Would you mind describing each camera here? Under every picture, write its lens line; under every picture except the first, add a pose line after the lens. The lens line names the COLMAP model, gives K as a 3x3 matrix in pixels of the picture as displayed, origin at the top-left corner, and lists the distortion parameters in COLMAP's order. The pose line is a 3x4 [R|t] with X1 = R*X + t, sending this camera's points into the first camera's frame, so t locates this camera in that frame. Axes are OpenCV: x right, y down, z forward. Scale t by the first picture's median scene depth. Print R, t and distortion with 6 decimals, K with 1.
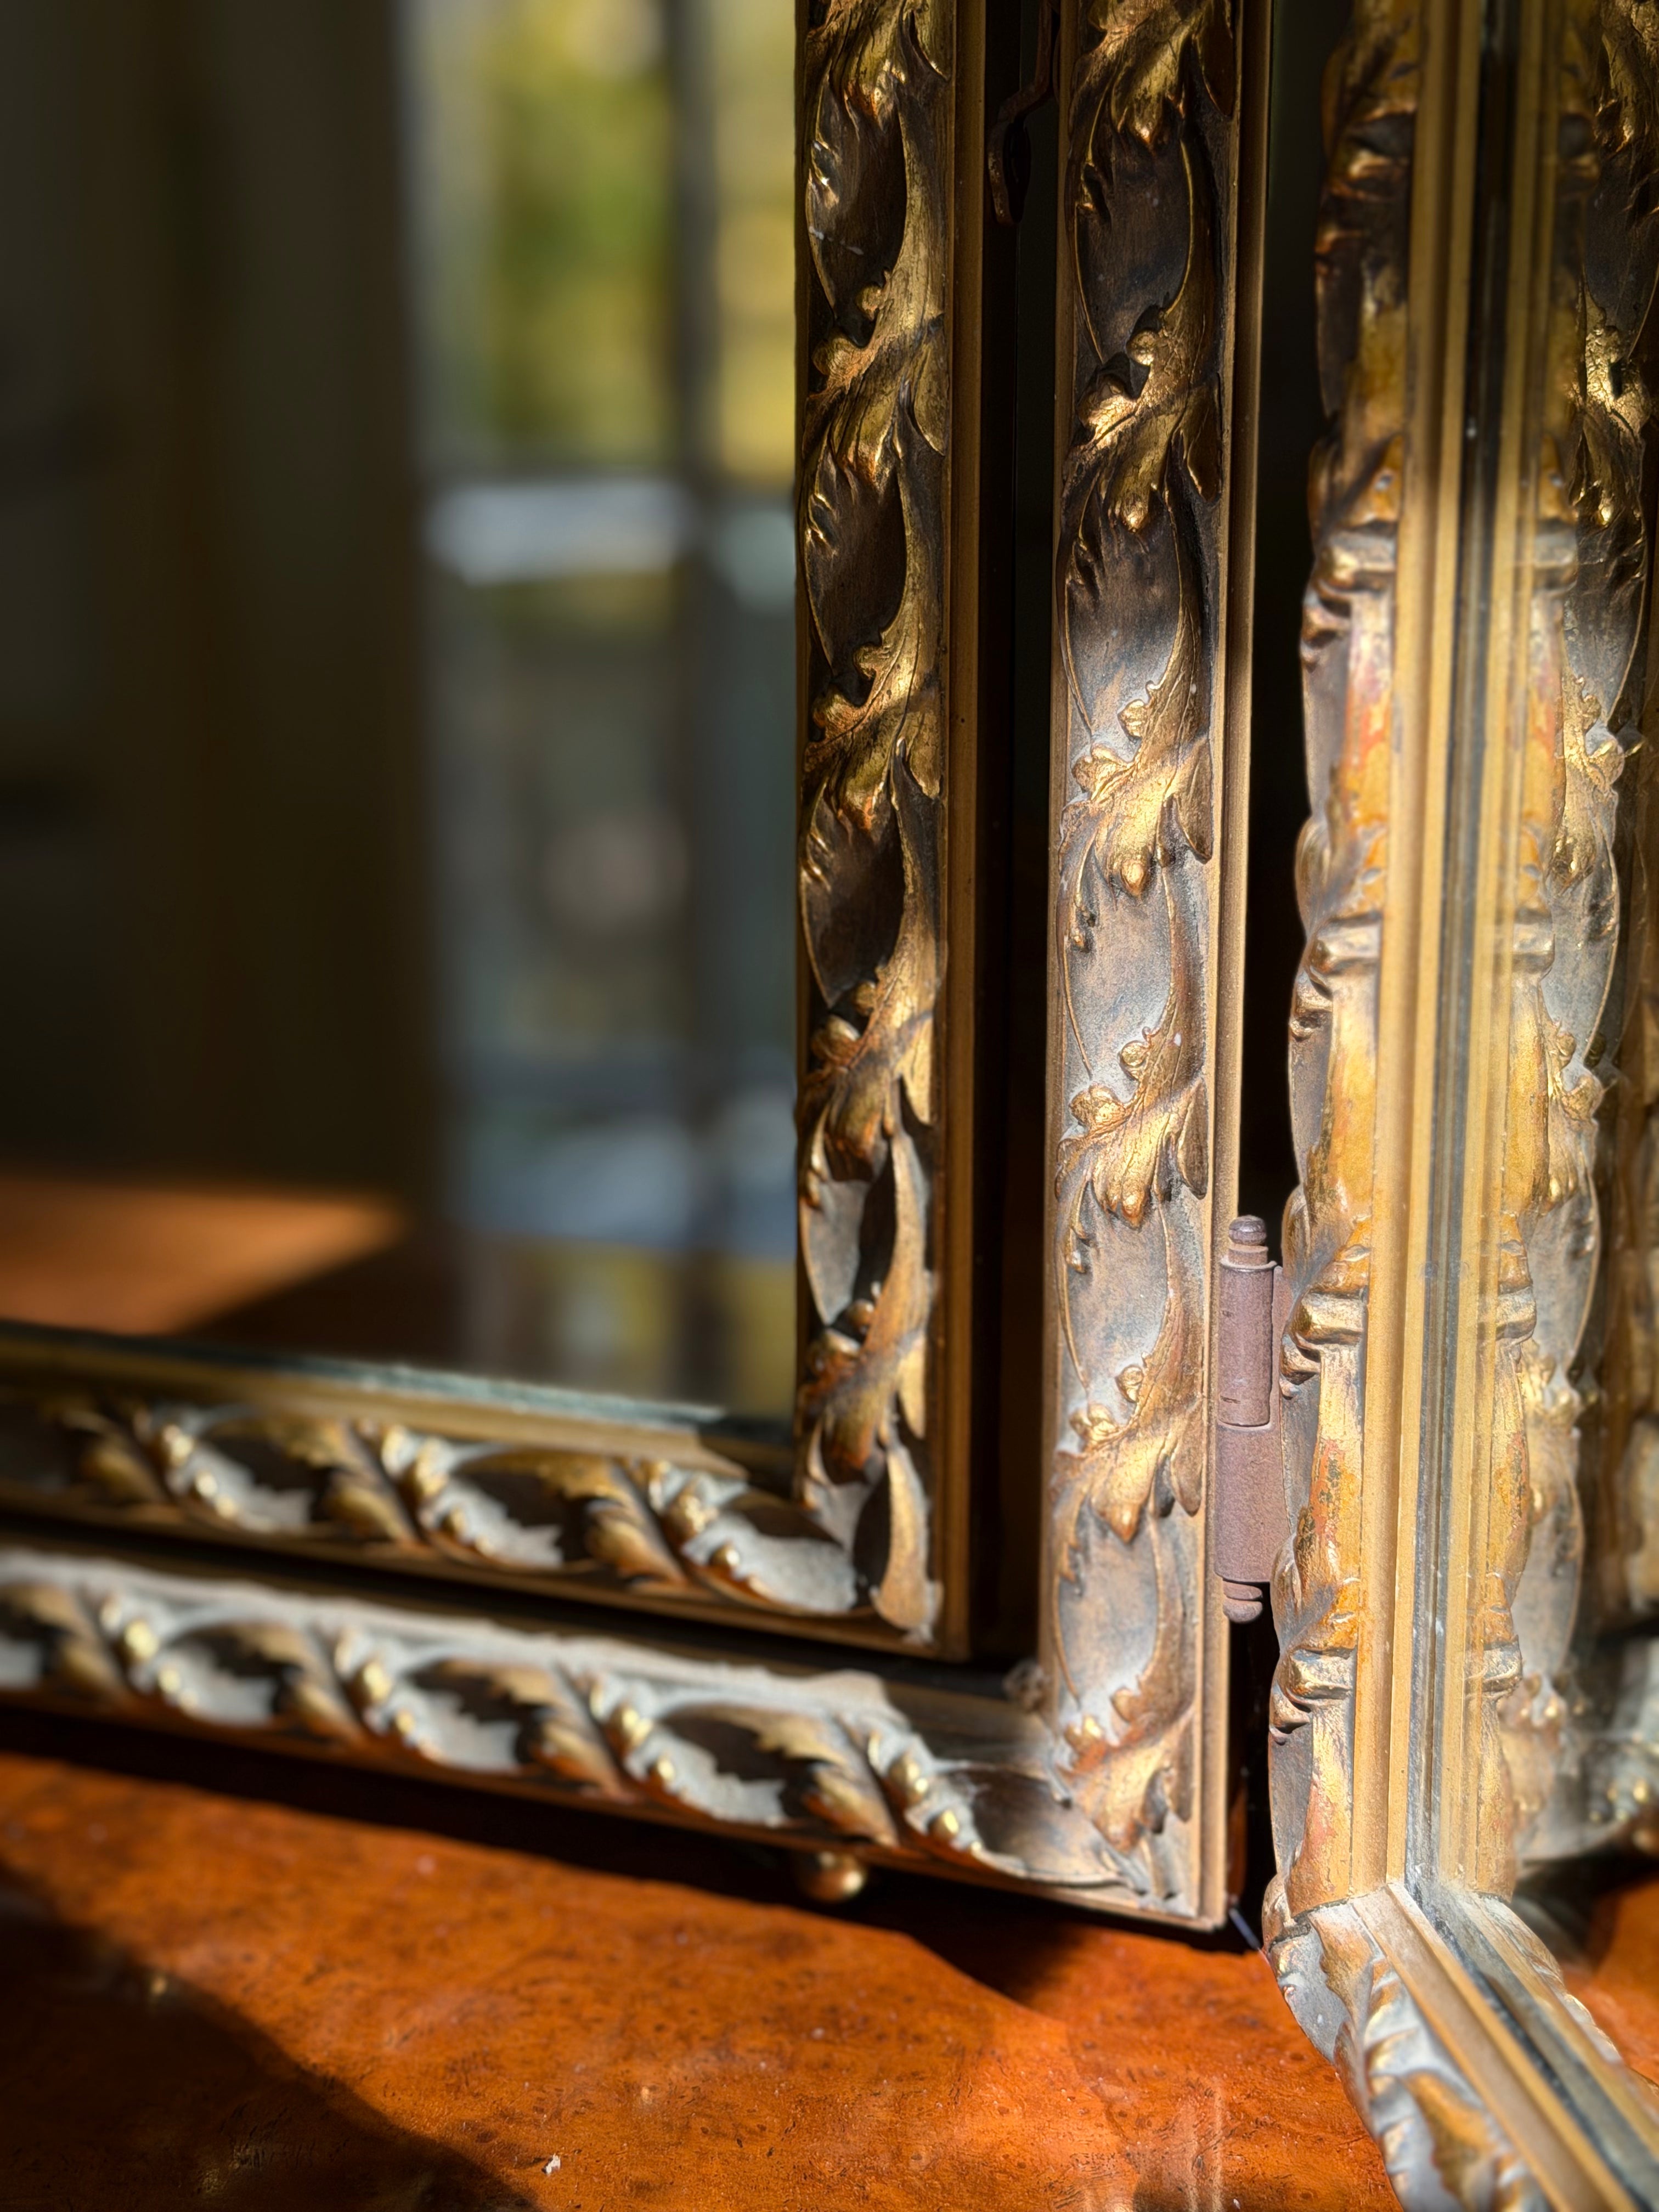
lens RADIAL K [[3158.3, 0, 831.6], [0, 3158.3, 1108.1], [0, 0, 1]] dist [0.111115, 0.000000]
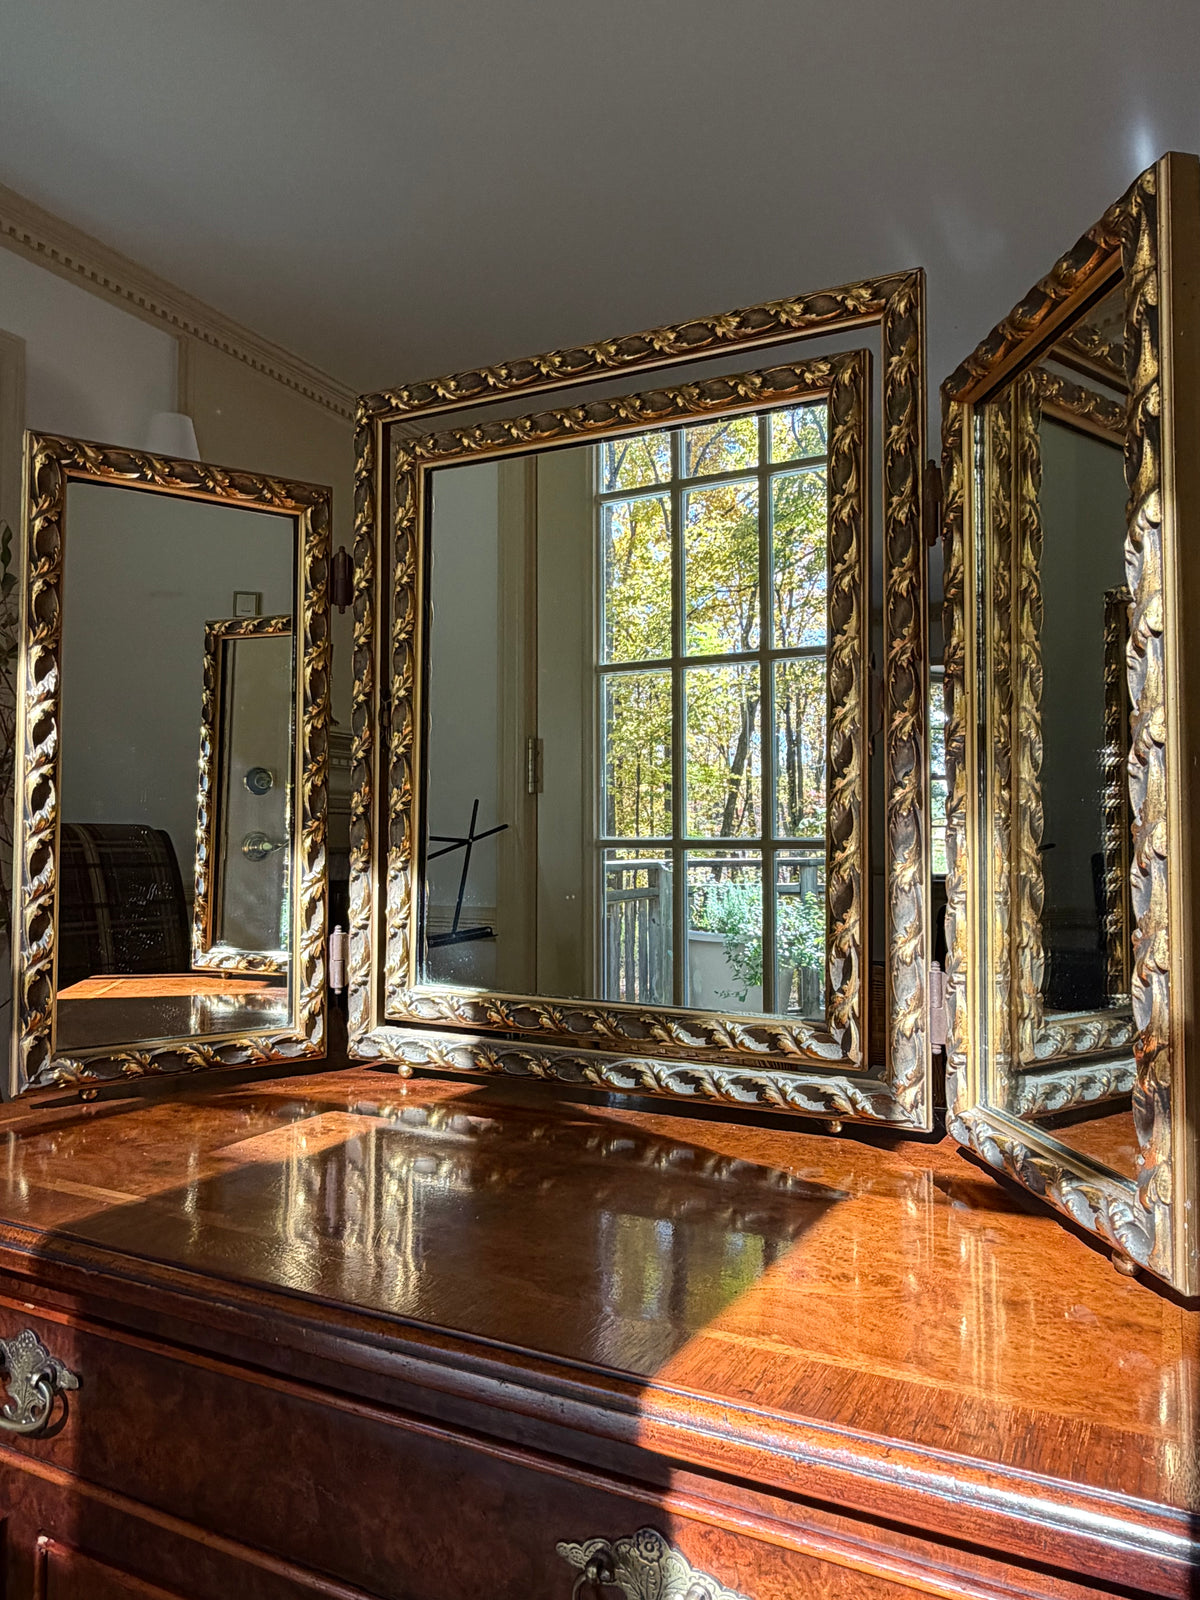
lens RADIAL K [[1115.2, 0, 598.4], [0, 1115.2, 801.9], [0, 0, 1]] dist [0.008729, 0.000923]
pose [[0.998663, 0.004015, -0.051542, -0.261509], [-0.015828, 0.972854, -0.230879, 0.181311], [0.049216, 0.231386, 0.971616, -0.624429]]
